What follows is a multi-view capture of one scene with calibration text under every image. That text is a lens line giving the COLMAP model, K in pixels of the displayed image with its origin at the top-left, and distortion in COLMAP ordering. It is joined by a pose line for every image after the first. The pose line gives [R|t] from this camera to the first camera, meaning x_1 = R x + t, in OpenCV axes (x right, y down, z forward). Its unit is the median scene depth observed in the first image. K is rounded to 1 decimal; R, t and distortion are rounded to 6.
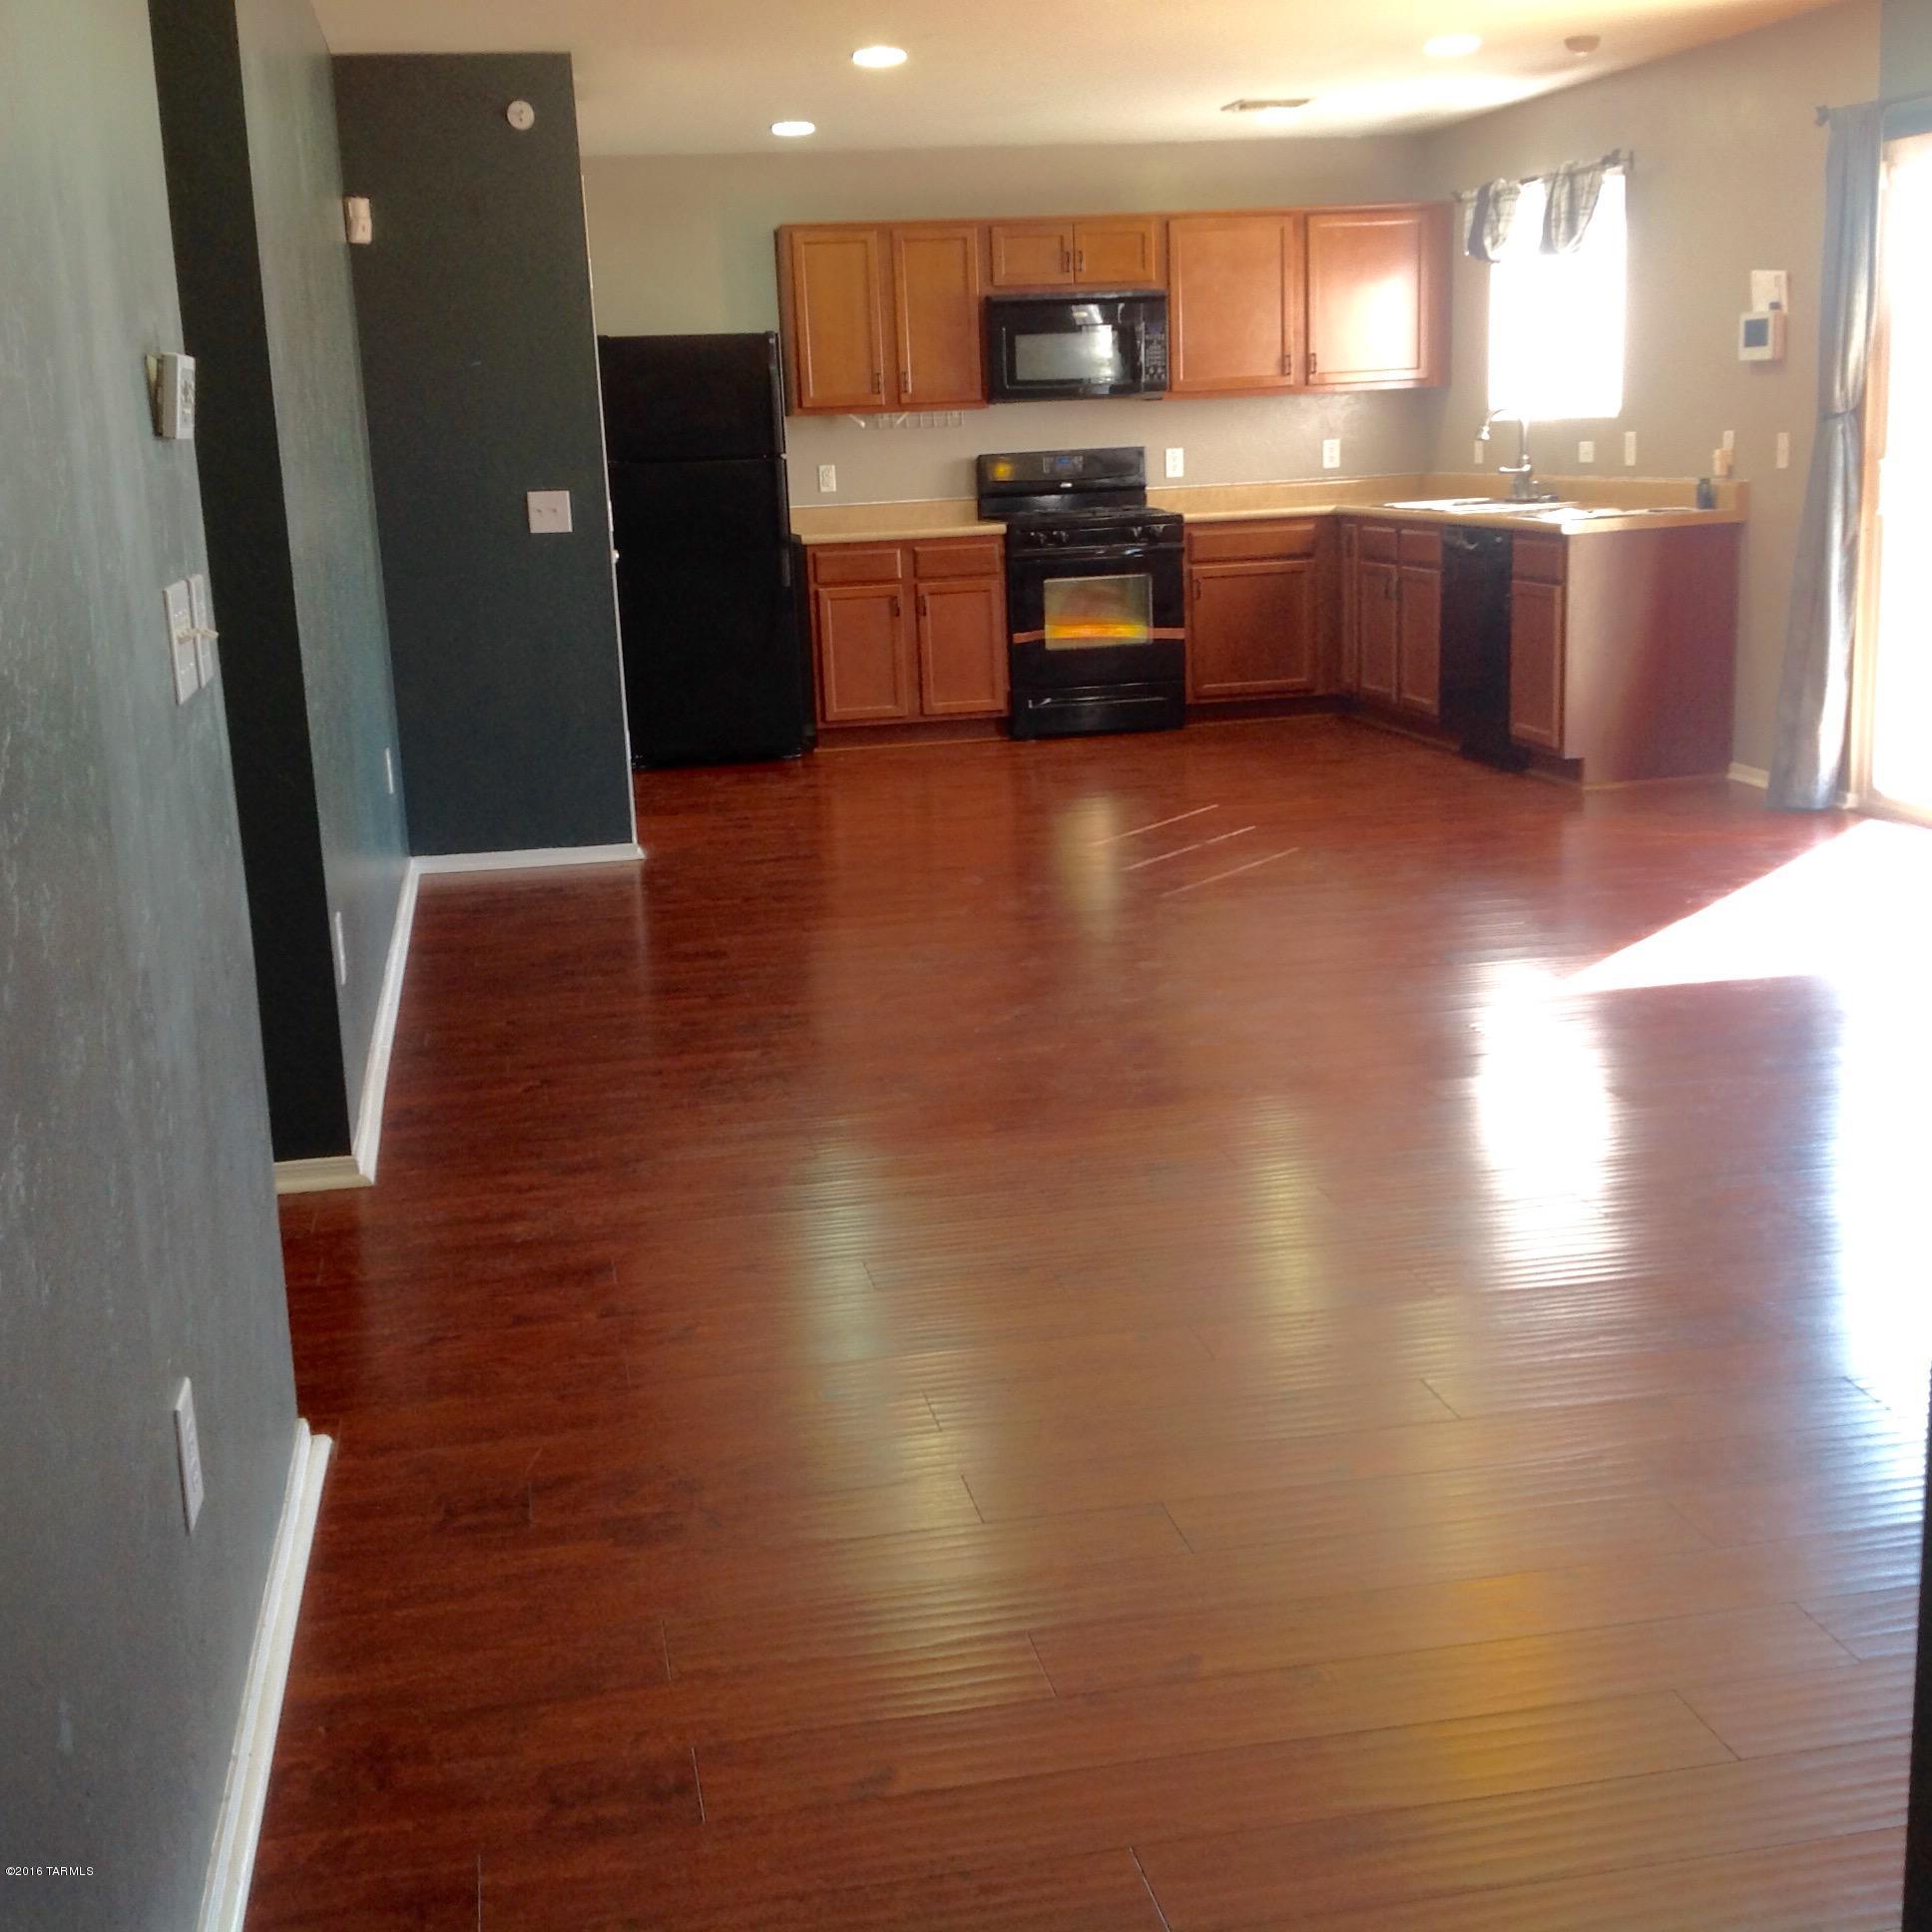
lens RADIAL K [[2413.7, 0, 966.0], [0, 2413.7, 966.0], [0, 0, 1]] dist [0.206204, -0.578388]
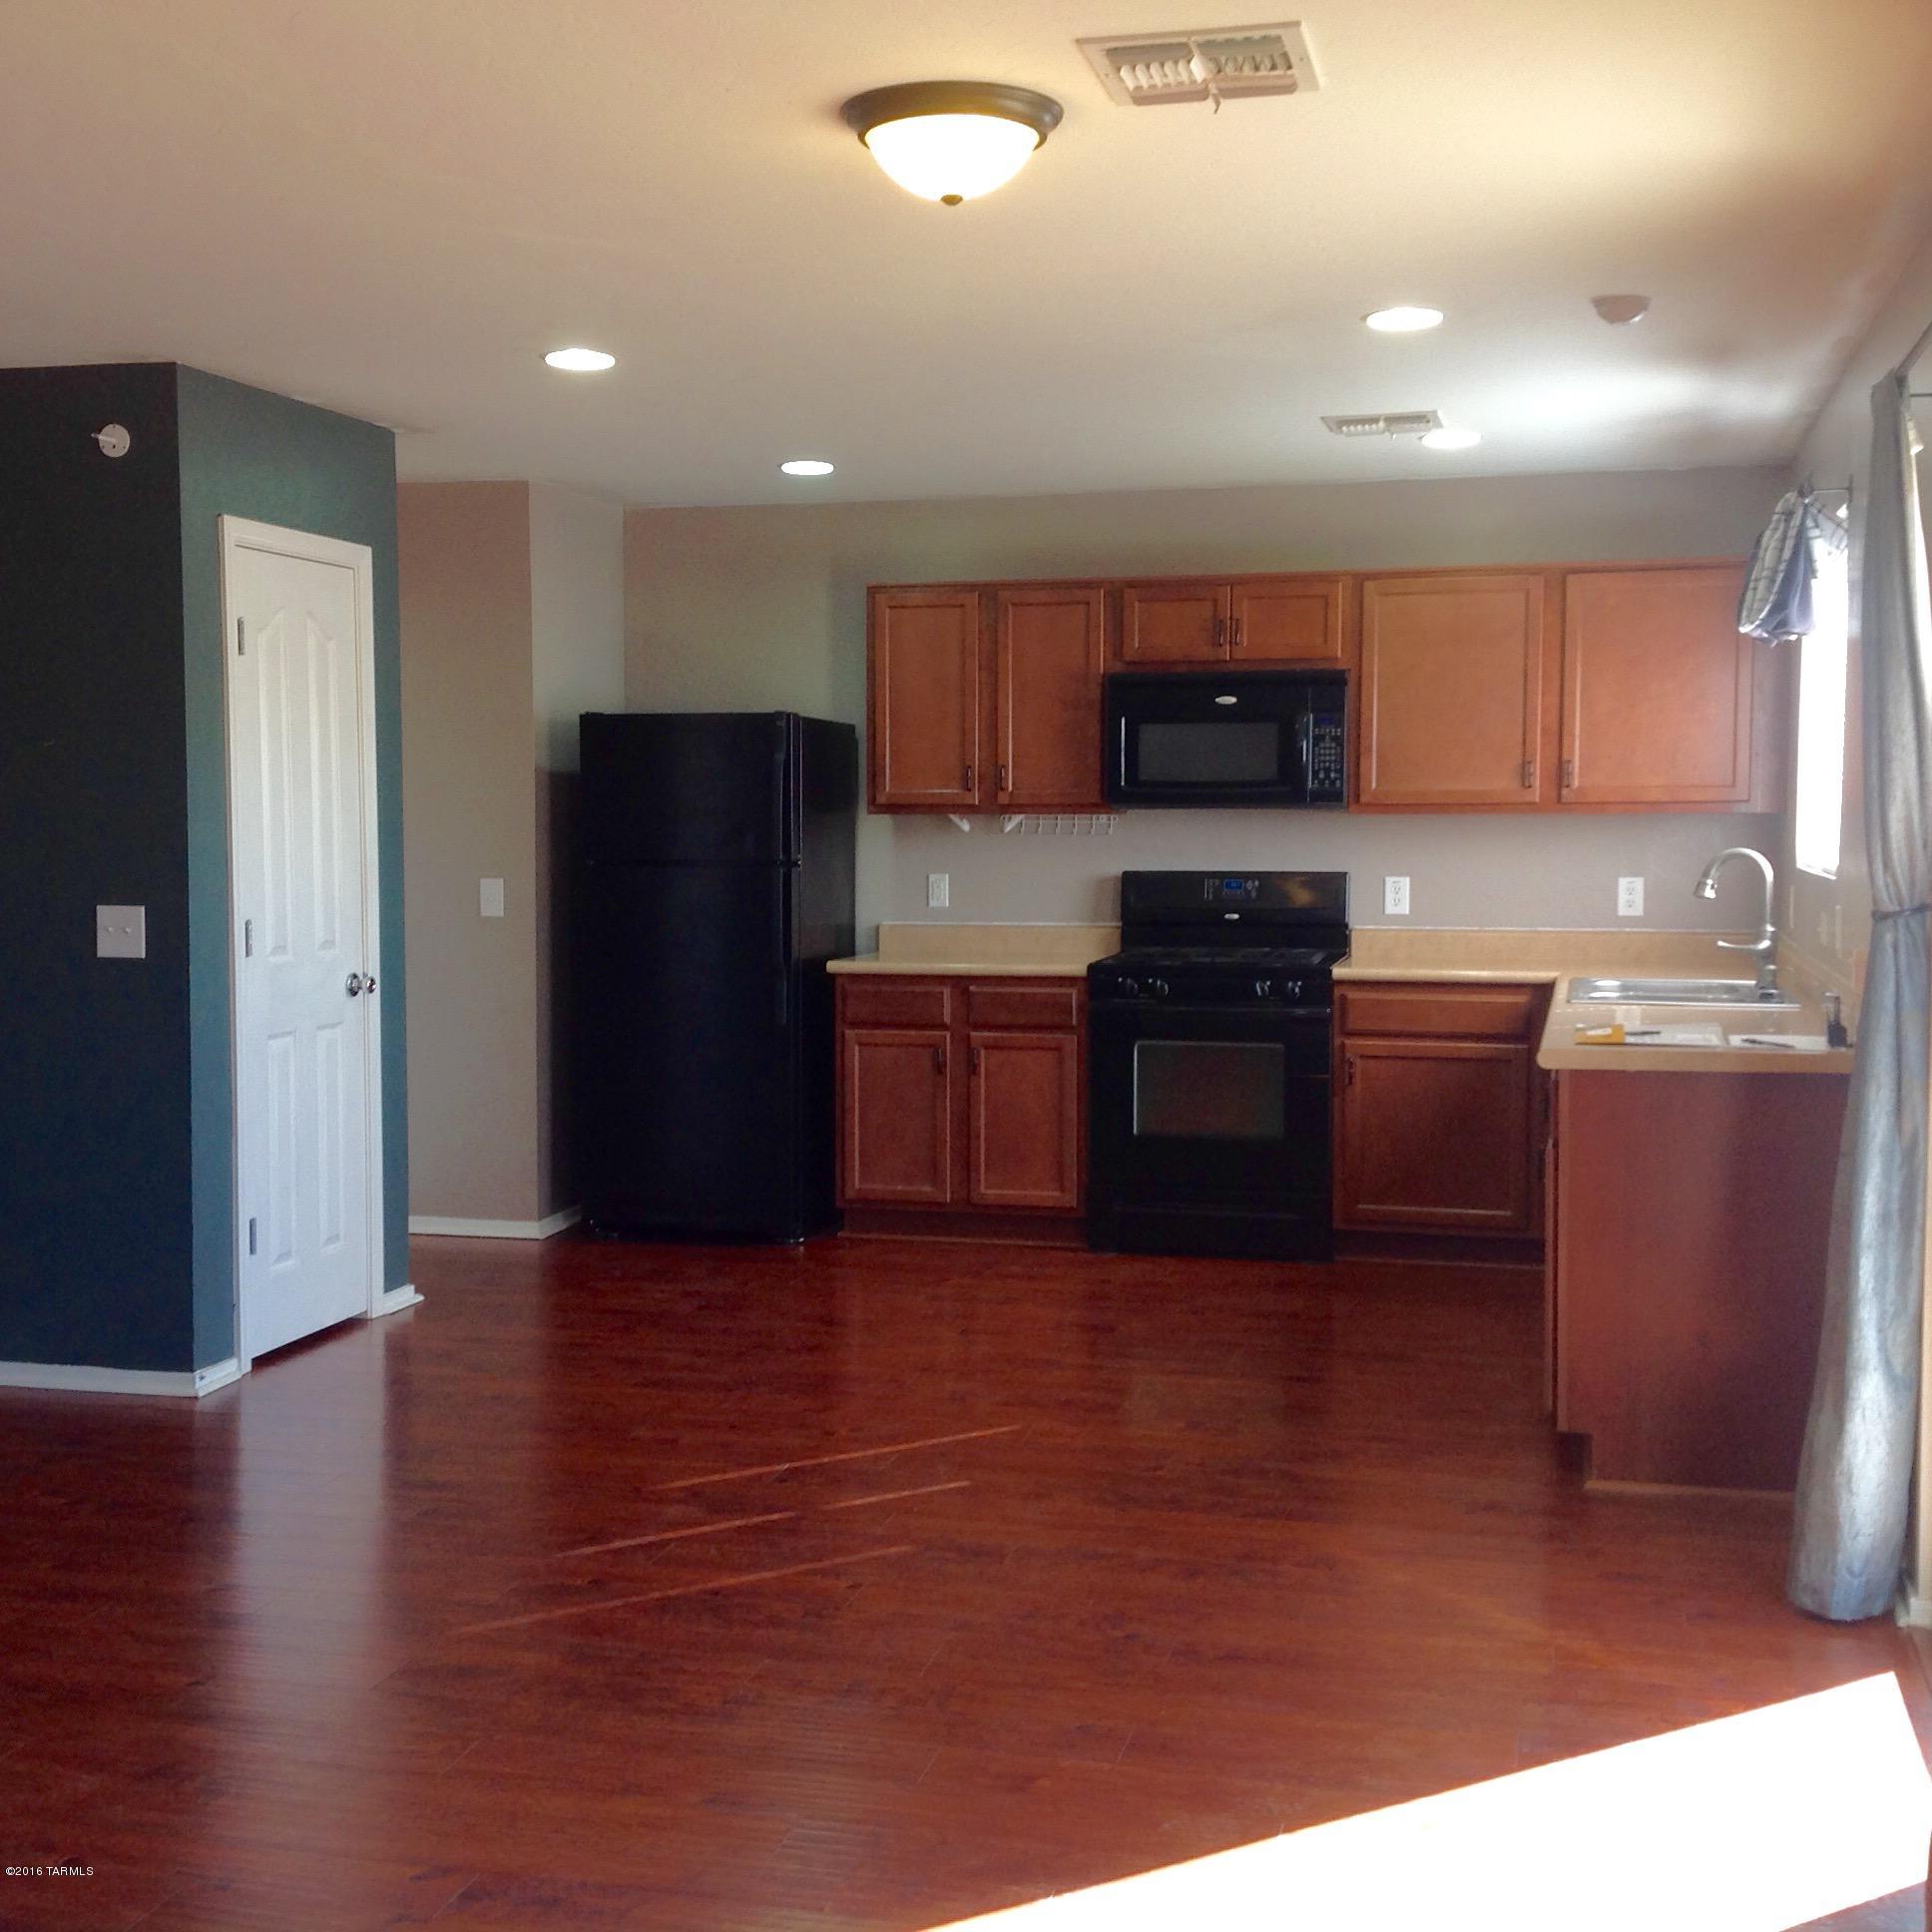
lens RADIAL K [[2413.7, 0, 966.0], [0, 2413.7, 966.0], [0, 0, 1]] dist [0.206204, -0.578388]
pose [[0.905105, 0.070152, -0.419360, 0.293701], [-0.129188, 0.985040, -0.114046, -0.090416], [0.405086, 0.157400, 0.900628, 0.307475]]
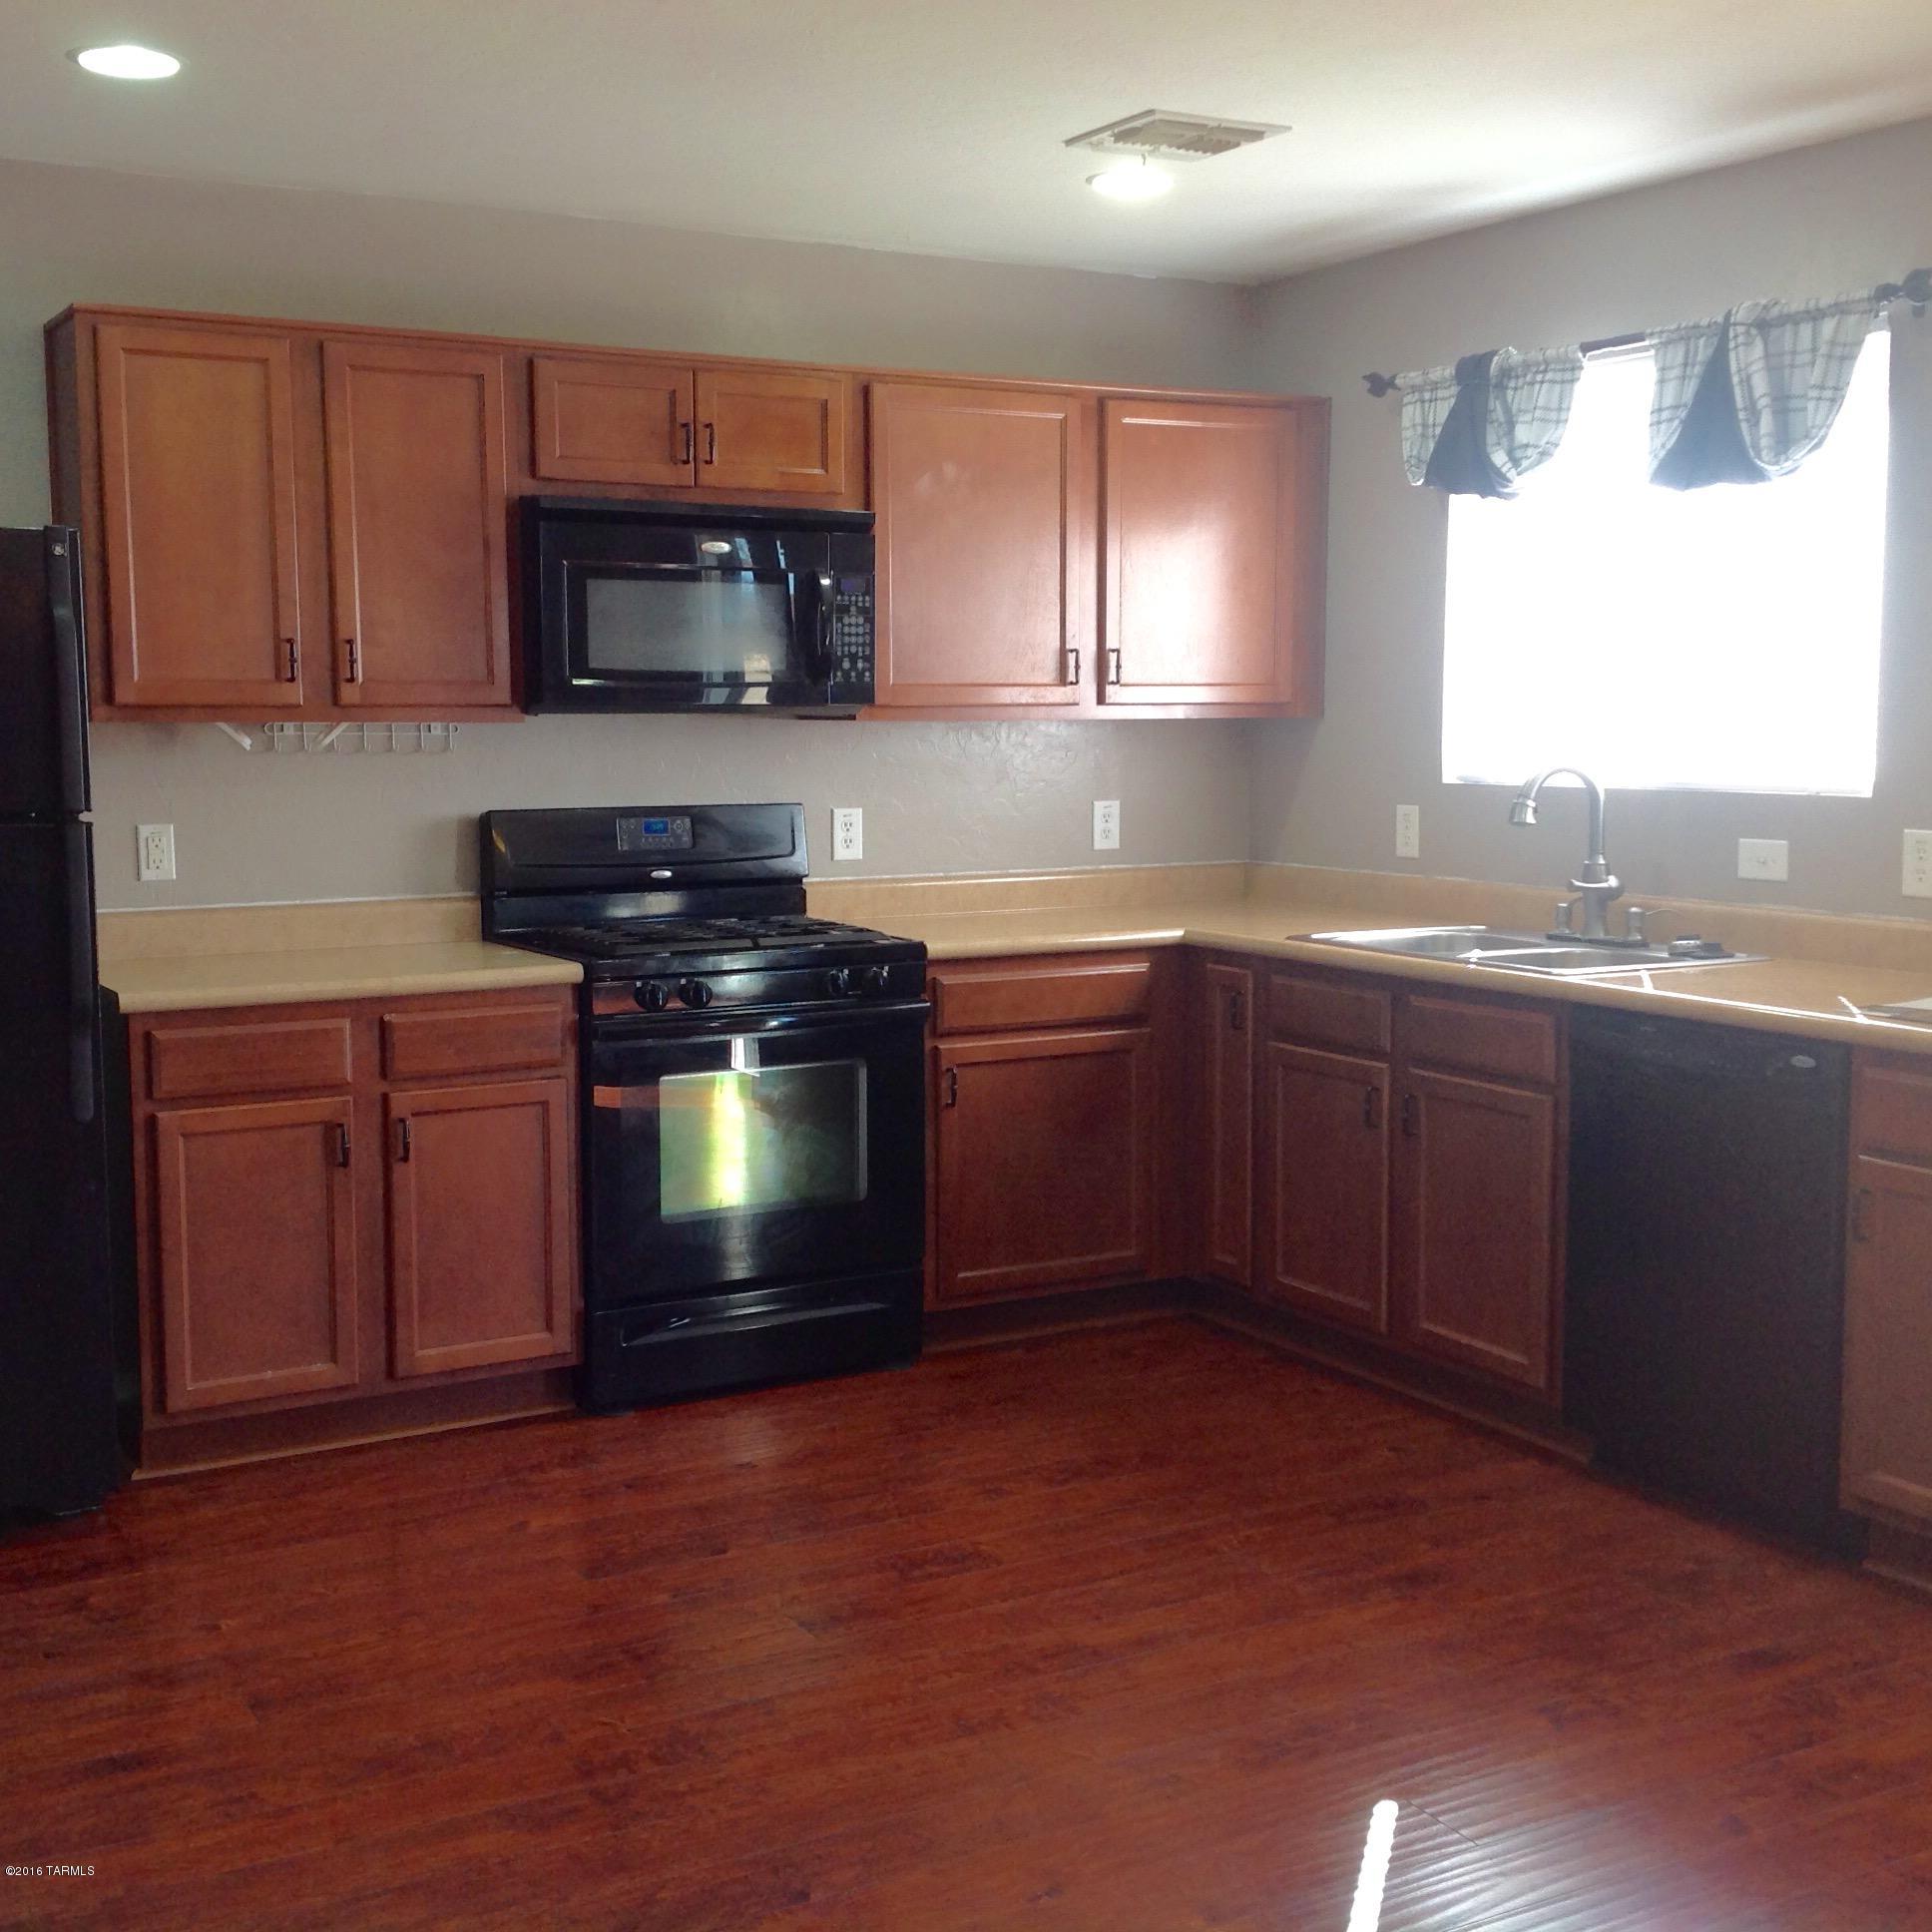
lens RADIAL K [[2413.7, 0, 966.0], [0, 2413.7, 966.0], [0, 0, 1]] dist [0.206204, -0.578388]
pose [[0.945370, 0.004077, 0.325973, -0.065702], [0.034916, 0.992903, -0.113682, -0.124369], [-0.324123, 0.118853, 0.938519, 0.530482]]
